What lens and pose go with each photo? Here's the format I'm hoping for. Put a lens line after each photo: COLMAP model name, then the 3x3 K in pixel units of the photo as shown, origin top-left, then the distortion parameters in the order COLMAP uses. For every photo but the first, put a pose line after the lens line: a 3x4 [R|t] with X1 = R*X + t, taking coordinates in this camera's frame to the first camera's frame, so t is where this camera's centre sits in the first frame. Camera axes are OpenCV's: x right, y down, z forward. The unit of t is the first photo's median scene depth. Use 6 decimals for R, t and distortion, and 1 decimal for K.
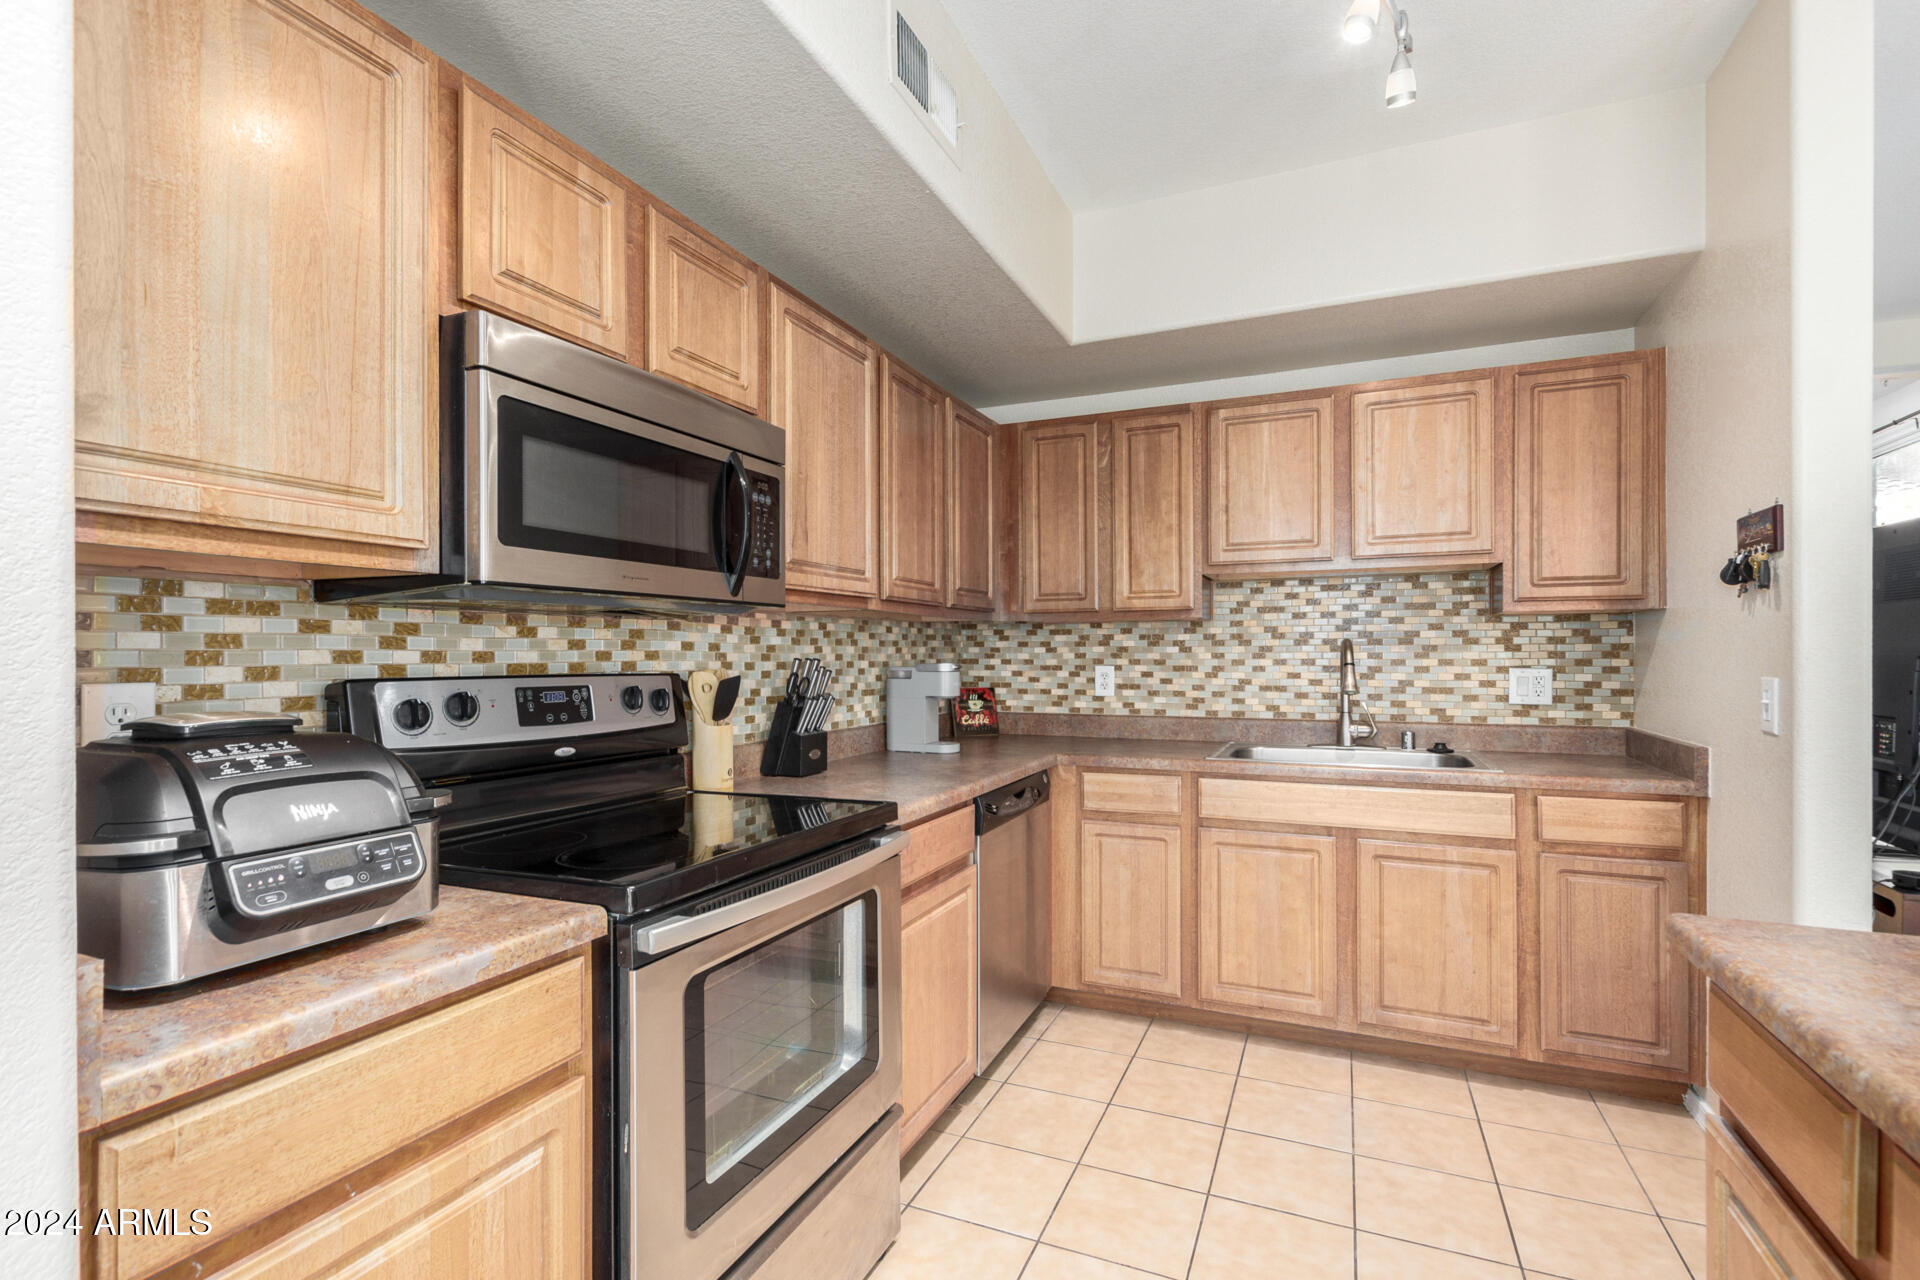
lens RADIAL K [[878.4, 0, 995.2], [0, 878.4, 666.7], [0, 0, 1]] dist [-0.000239, 0.000057]
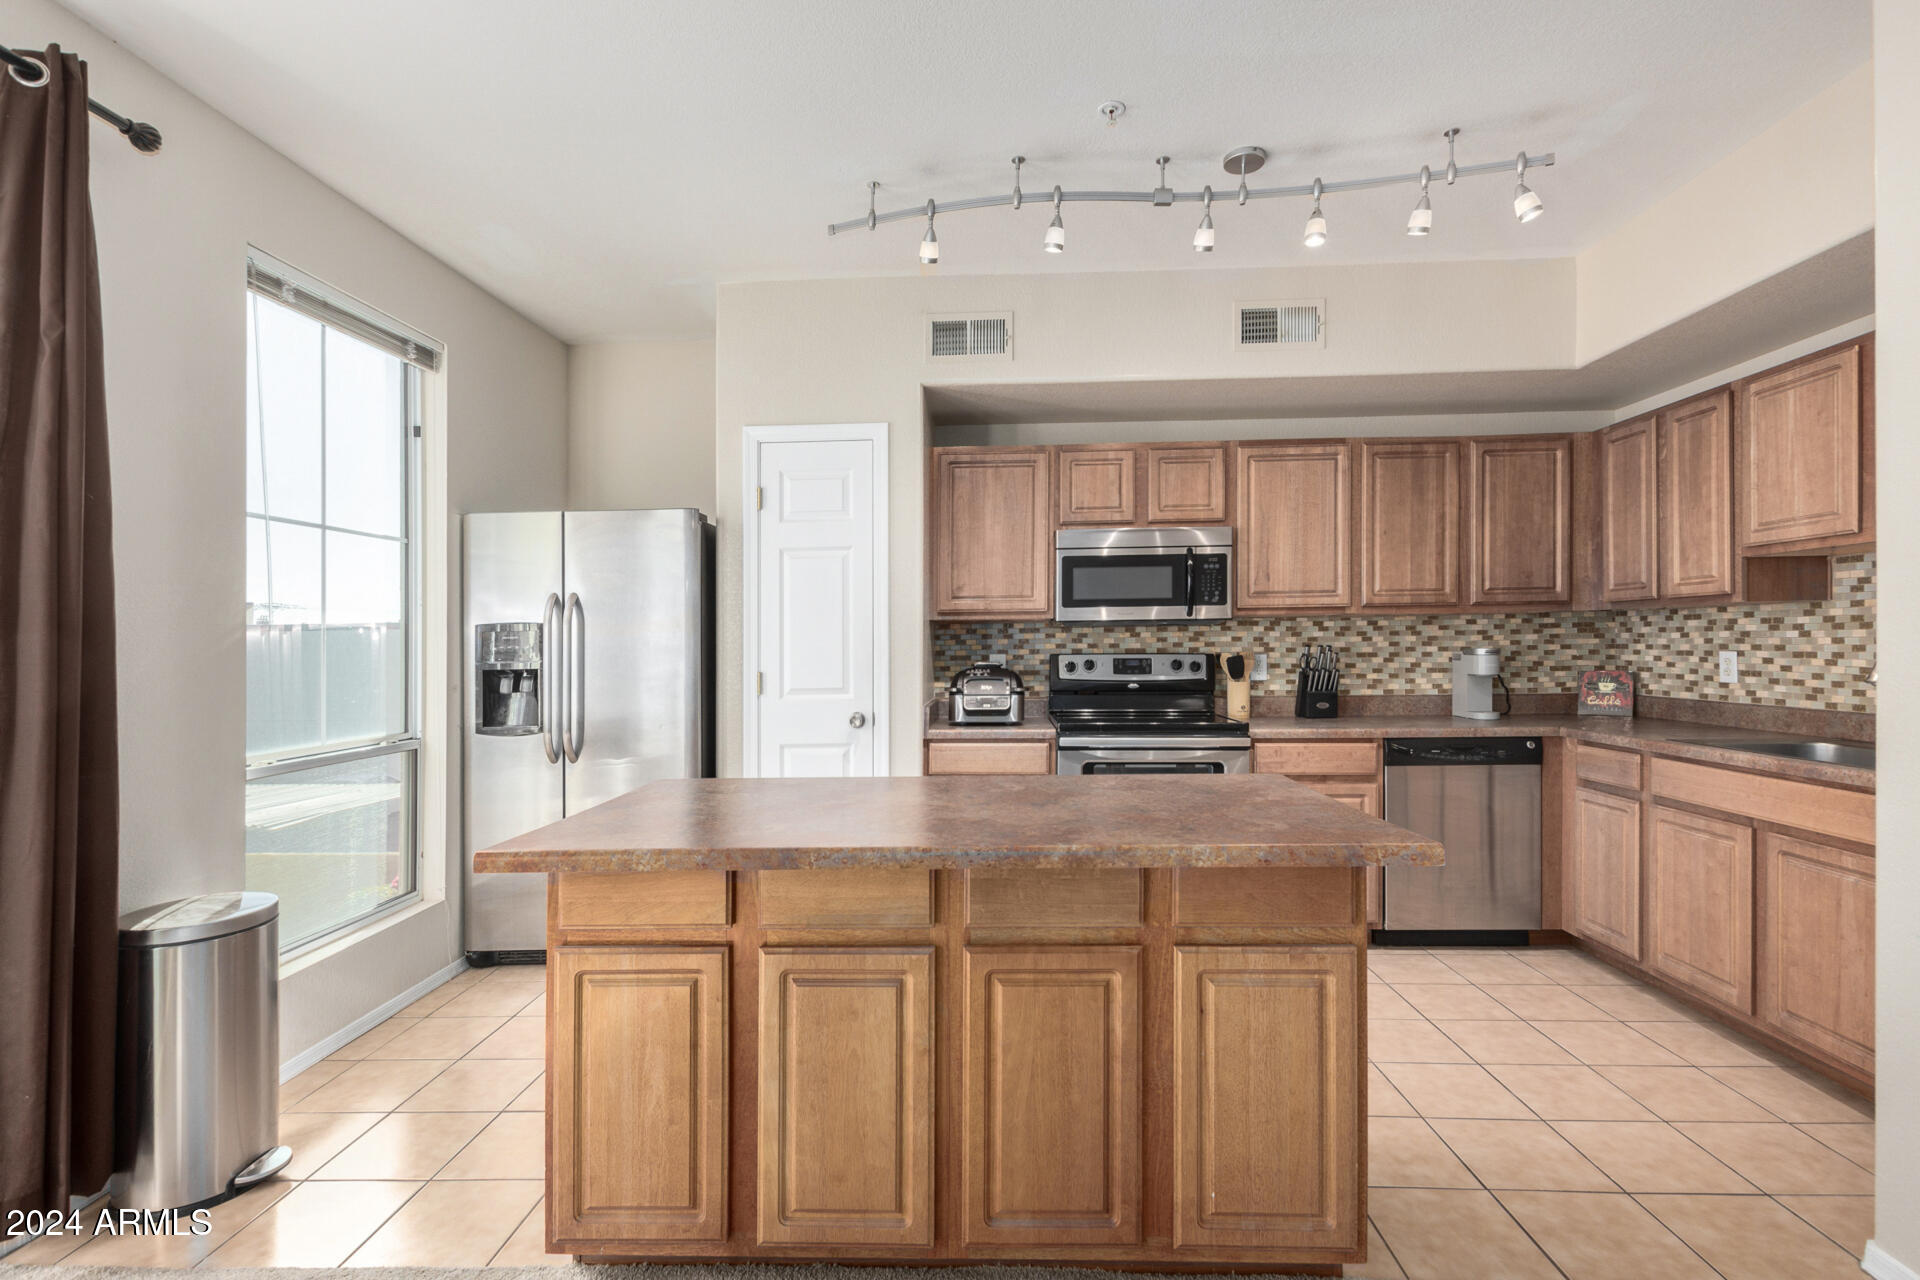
lens RADIAL K [[885.3, 0, 960.0], [0, 885.3, 640.0], [0, 0, 1]] dist [0.000287, -0.000025]
pose [[0.354840, -0.005864, -0.934909, 0.832514], [-0.003238, 0.999967, -0.007501, -0.003802], [0.934921, 0.005688, 0.354809, -0.145276]]
